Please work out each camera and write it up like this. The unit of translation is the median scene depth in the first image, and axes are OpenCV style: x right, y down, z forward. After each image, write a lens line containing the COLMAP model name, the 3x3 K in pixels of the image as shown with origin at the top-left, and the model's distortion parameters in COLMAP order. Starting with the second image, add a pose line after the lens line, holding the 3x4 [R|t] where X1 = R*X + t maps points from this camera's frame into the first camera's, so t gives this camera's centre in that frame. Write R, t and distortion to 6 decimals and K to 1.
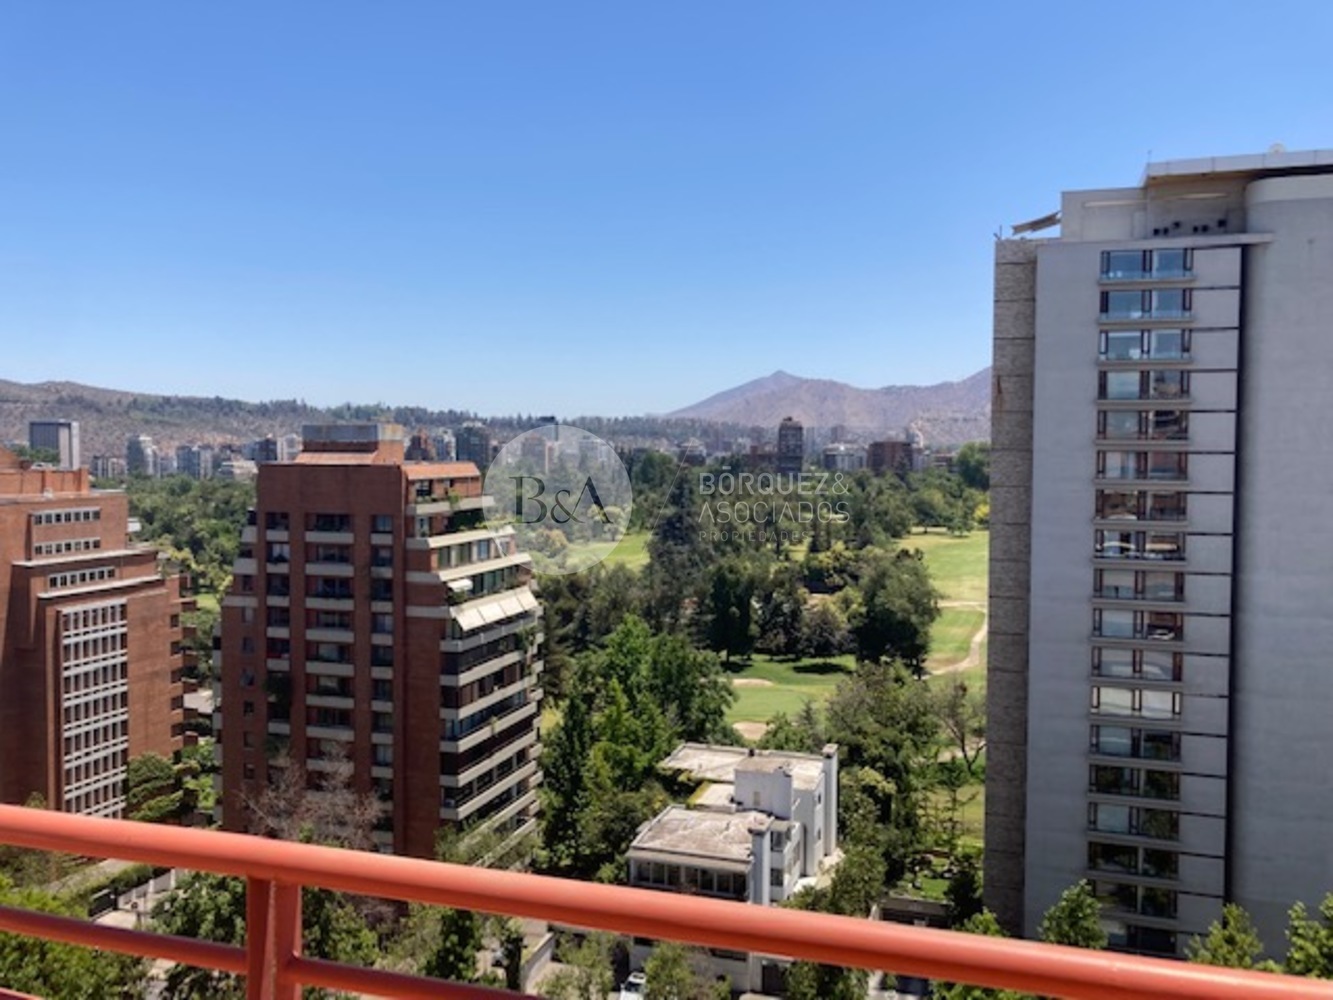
lens RADIAL K [[1080.8, 0, 668.6], [0, 1080.8, 494.2], [0, 0, 1]] dist [0.018722, 0.005268]
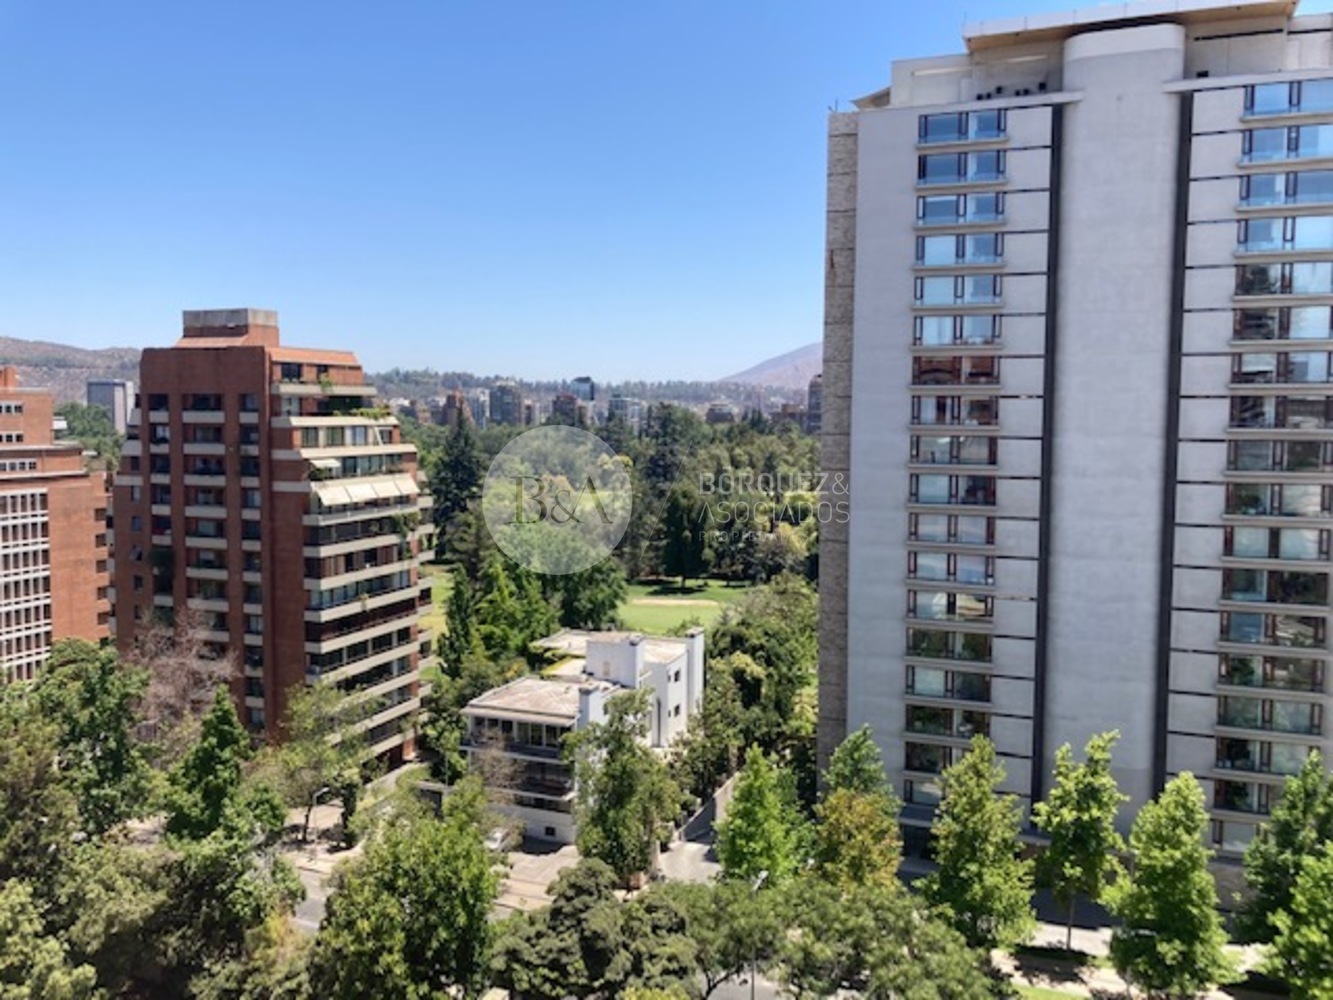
lens RADIAL K [[1080.8, 0, 663.5], [0, 1080.8, 502.2], [0, 0, 1]] dist [0.018722, 0.005268]
pose [[0.997825, 0.004336, -0.065782, 0.199533], [-0.002310, 0.999522, 0.030844, 0.087932], [0.065884, -0.030625, 0.997357, -0.020685]]
